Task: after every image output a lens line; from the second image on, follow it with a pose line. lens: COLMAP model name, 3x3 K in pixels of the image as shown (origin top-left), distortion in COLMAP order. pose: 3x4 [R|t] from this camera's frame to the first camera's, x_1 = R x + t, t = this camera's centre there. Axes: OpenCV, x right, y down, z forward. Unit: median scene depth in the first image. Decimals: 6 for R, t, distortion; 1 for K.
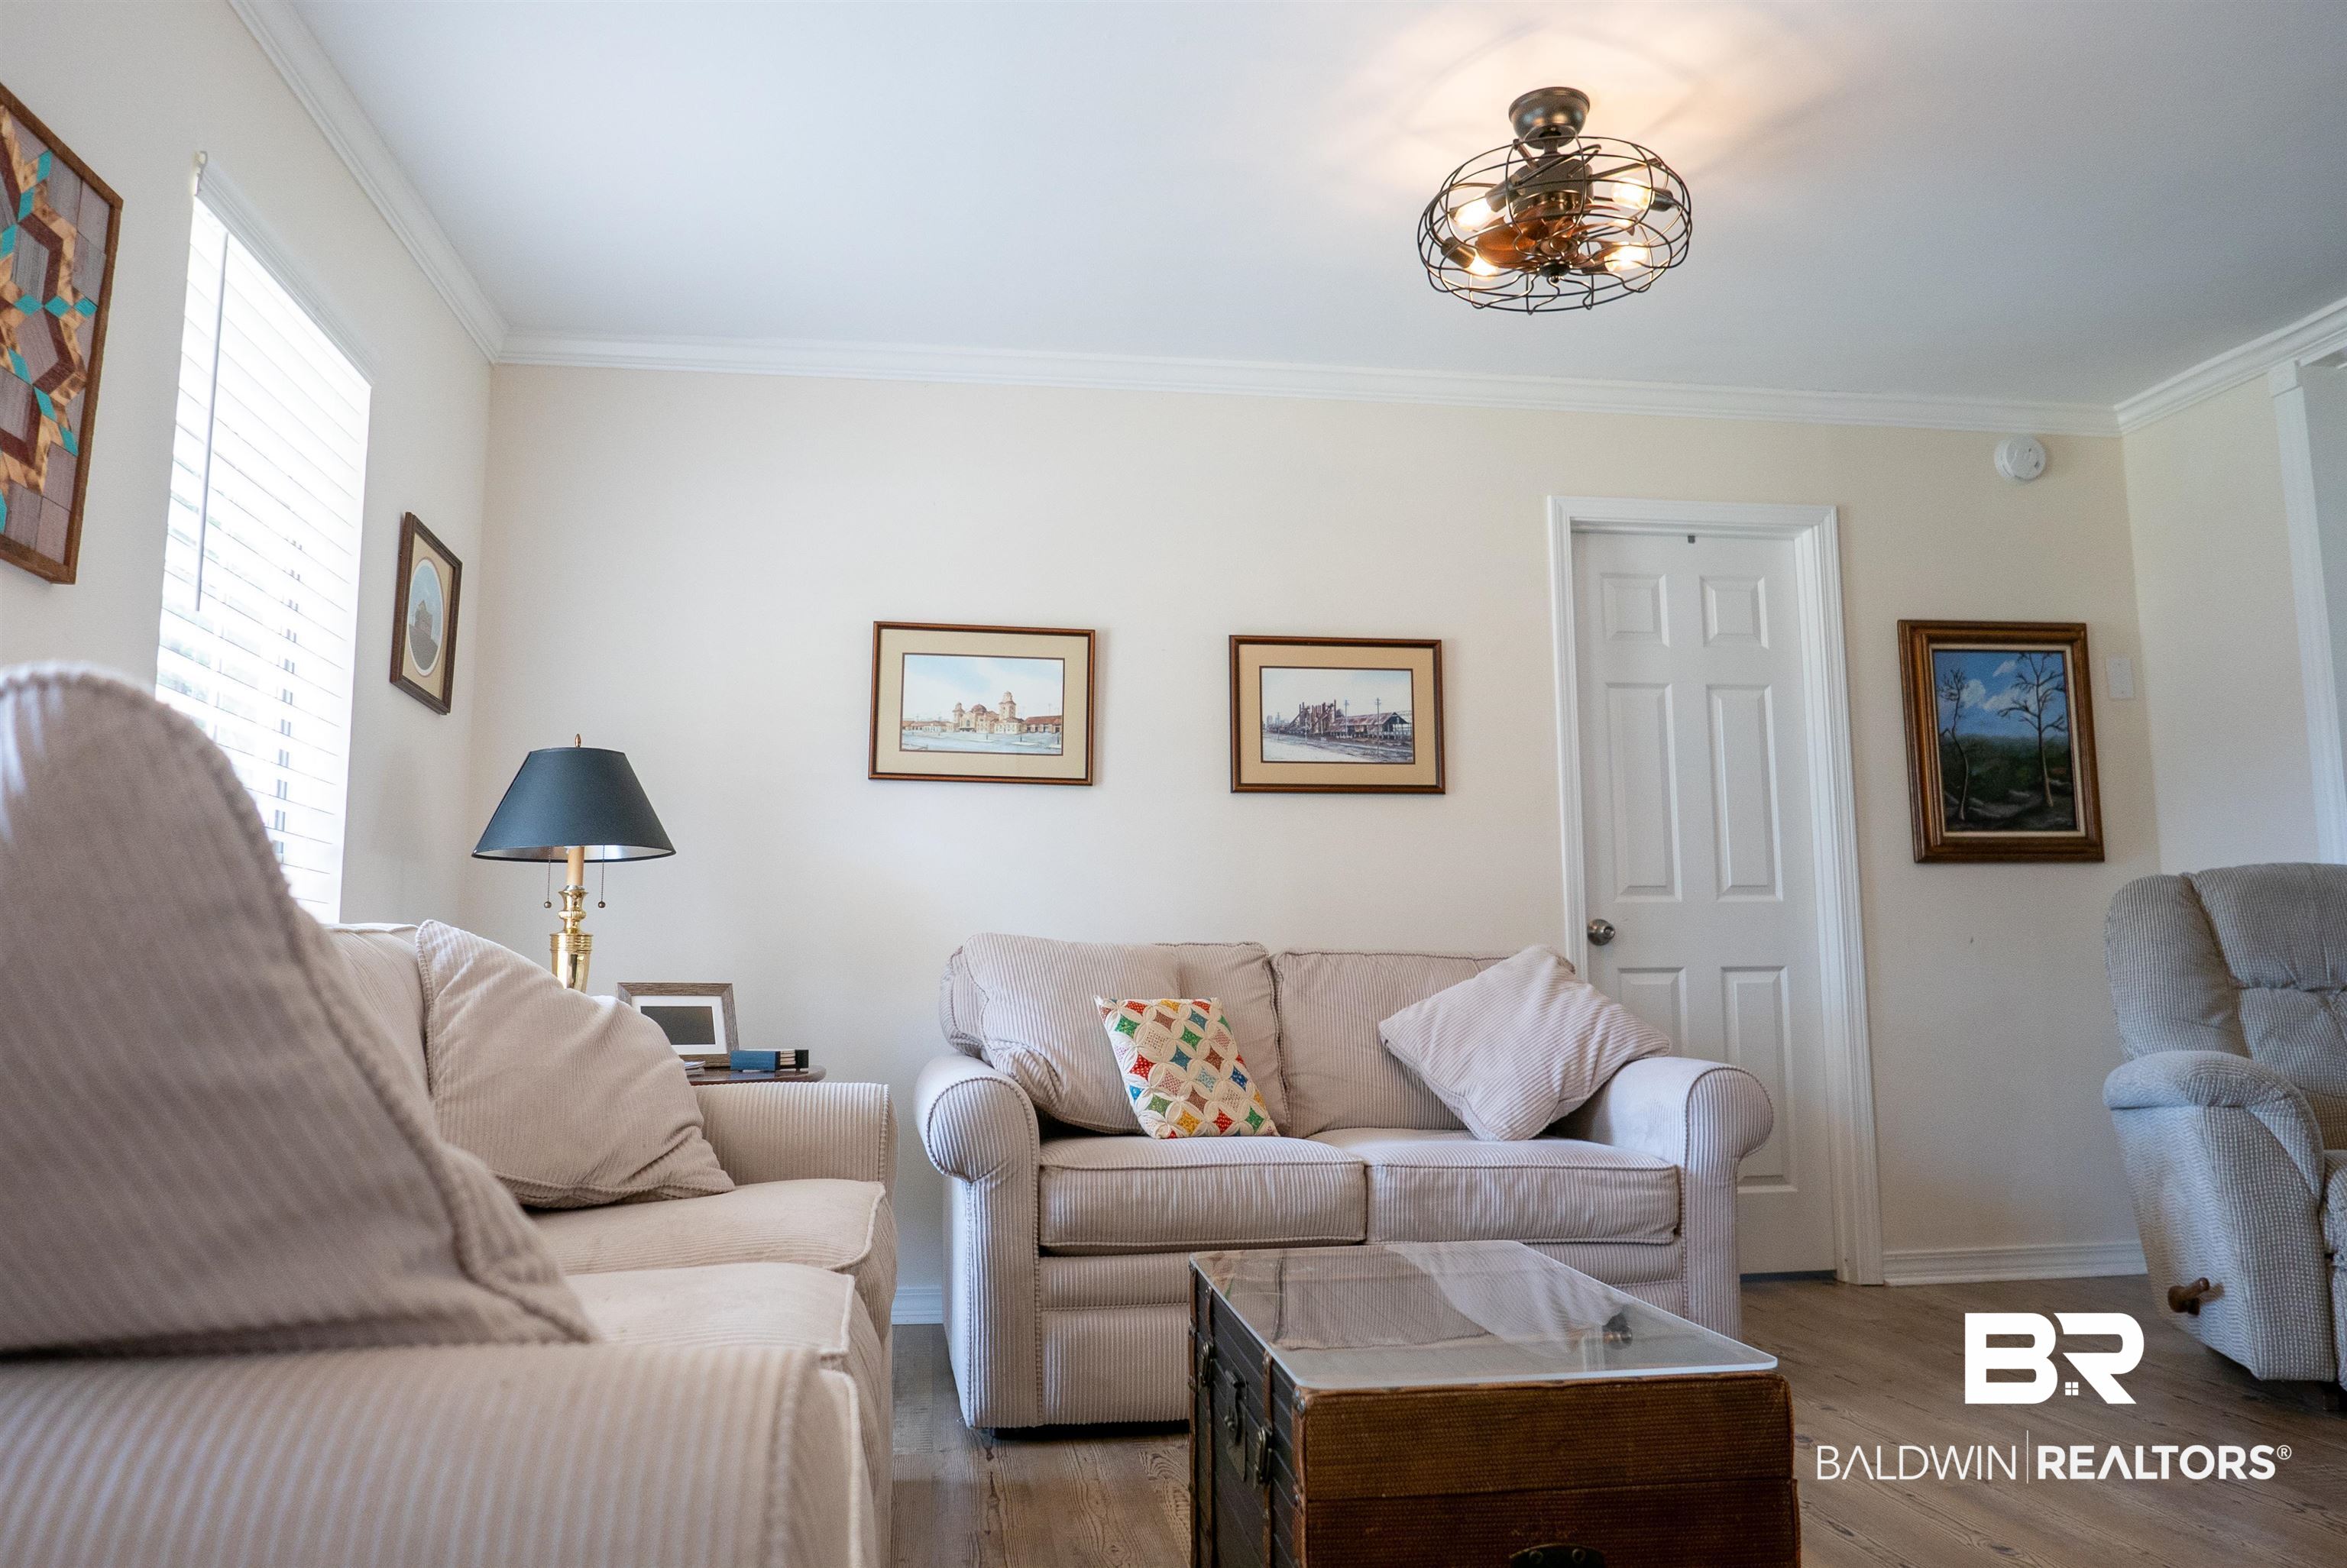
lens RADIAL K [[1573.1, 0, 1231.1], [0, 1573.1, 784.0], [0, 0, 1]] dist [-0.056509, 0.046586]
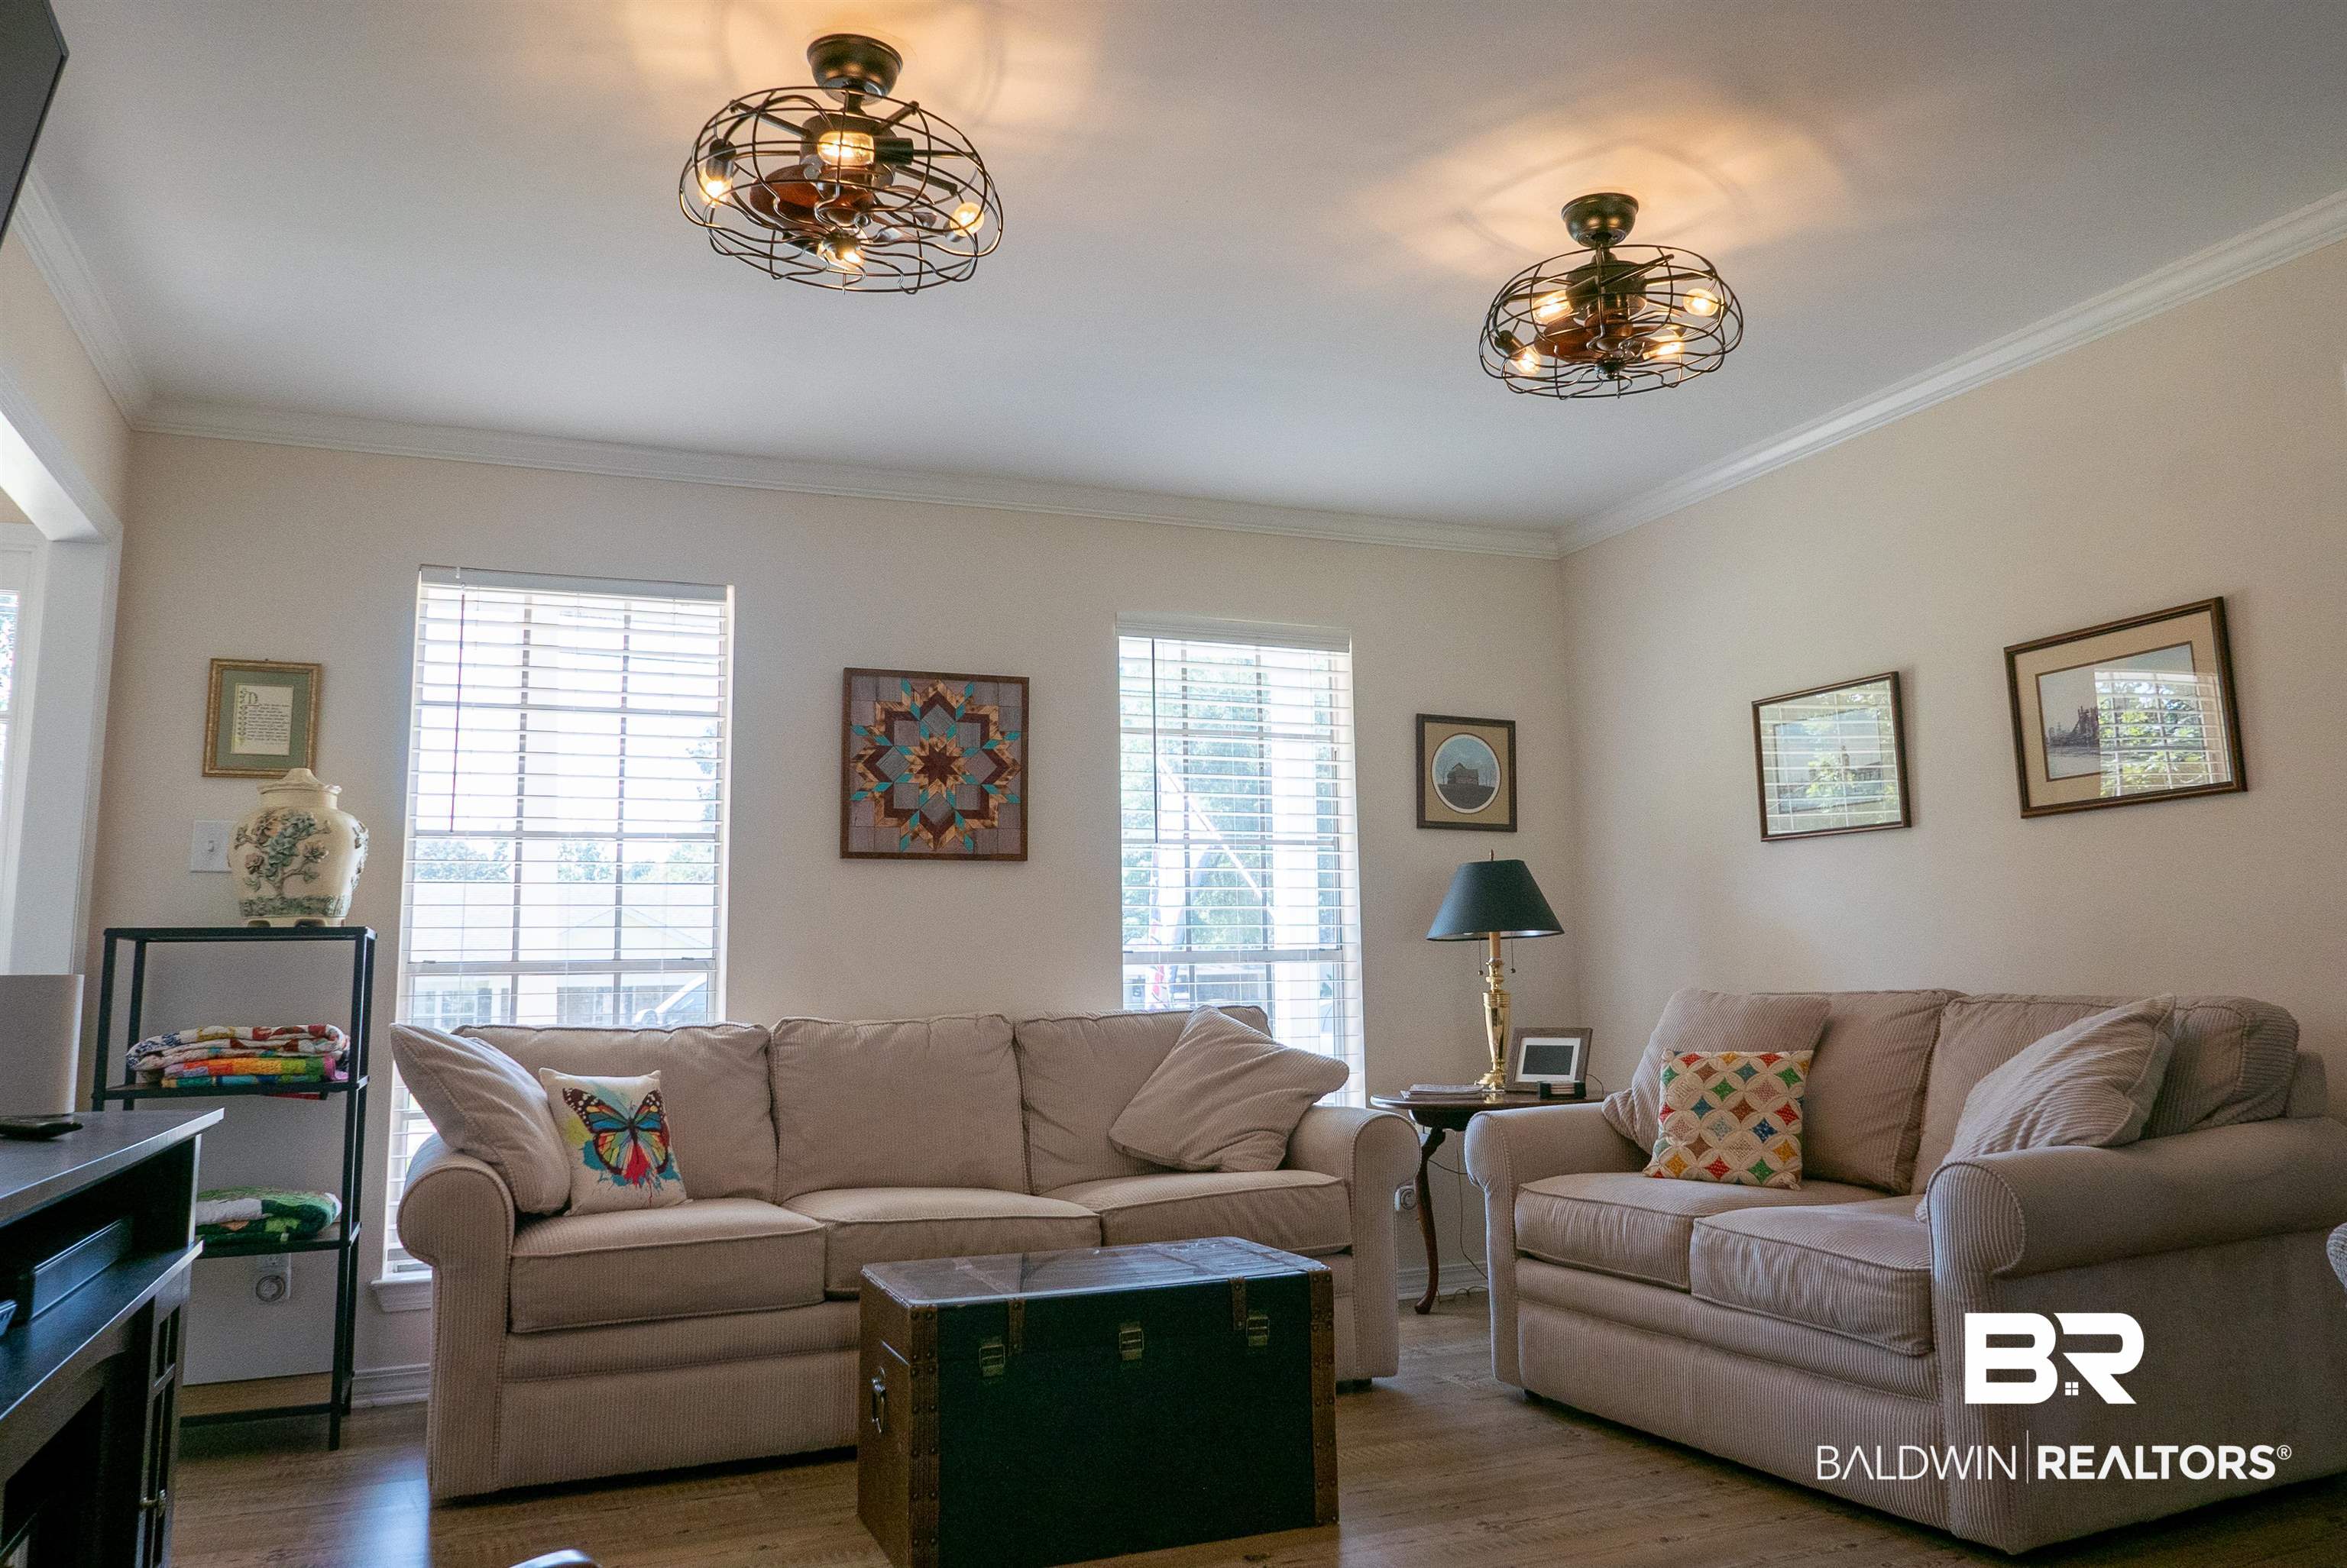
lens RADIAL K [[1573.1, 0, 1231.1], [0, 1573.1, 784.0], [0, 0, 1]] dist [-0.056509, 0.046586]
pose [[0.316804, -0.127334, -0.939905, 0.934440], [0.142895, 0.986045, -0.085421, -0.003770], [0.937665, -0.107246, 0.330578, 0.351834]]
